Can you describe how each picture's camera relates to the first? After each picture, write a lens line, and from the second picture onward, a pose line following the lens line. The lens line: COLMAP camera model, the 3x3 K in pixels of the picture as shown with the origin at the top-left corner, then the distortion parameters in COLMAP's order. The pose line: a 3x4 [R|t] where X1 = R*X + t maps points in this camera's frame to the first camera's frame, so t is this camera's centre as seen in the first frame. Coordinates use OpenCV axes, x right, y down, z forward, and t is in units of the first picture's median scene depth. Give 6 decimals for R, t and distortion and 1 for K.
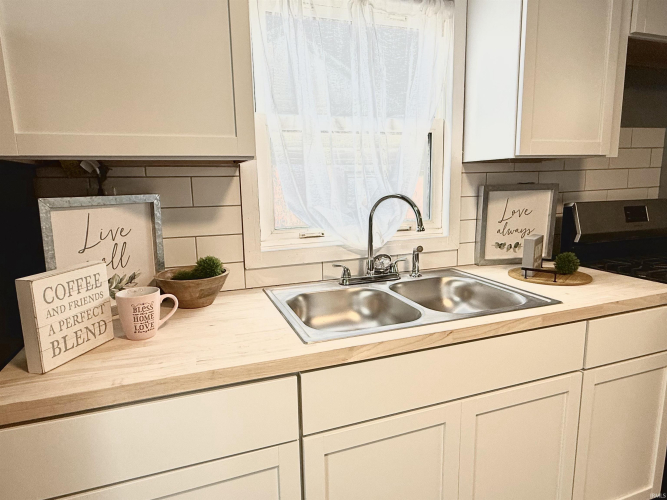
lens RADIAL K [[408.6, 0, 332.9], [0, 408.6, 248.7], [0, 0, 1]] dist [0.000312, 0.000057]
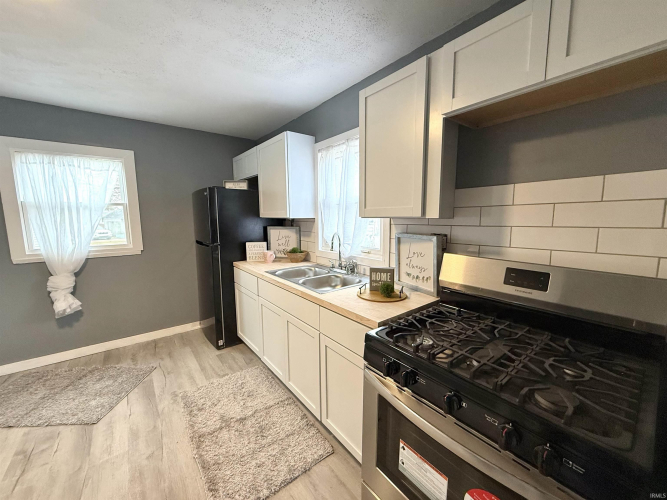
lens RADIAL K [[261.7, 0, 332.2], [0, 261.7, 246.7], [0, 0, 1]] dist [-0.002042, -0.000039]
pose [[0.314042, 0.132356, -0.940138, 1.201908], [-0.157873, 0.983729, 0.085758, -0.143955], [0.936191, 0.121491, 0.329827, 0.424793]]
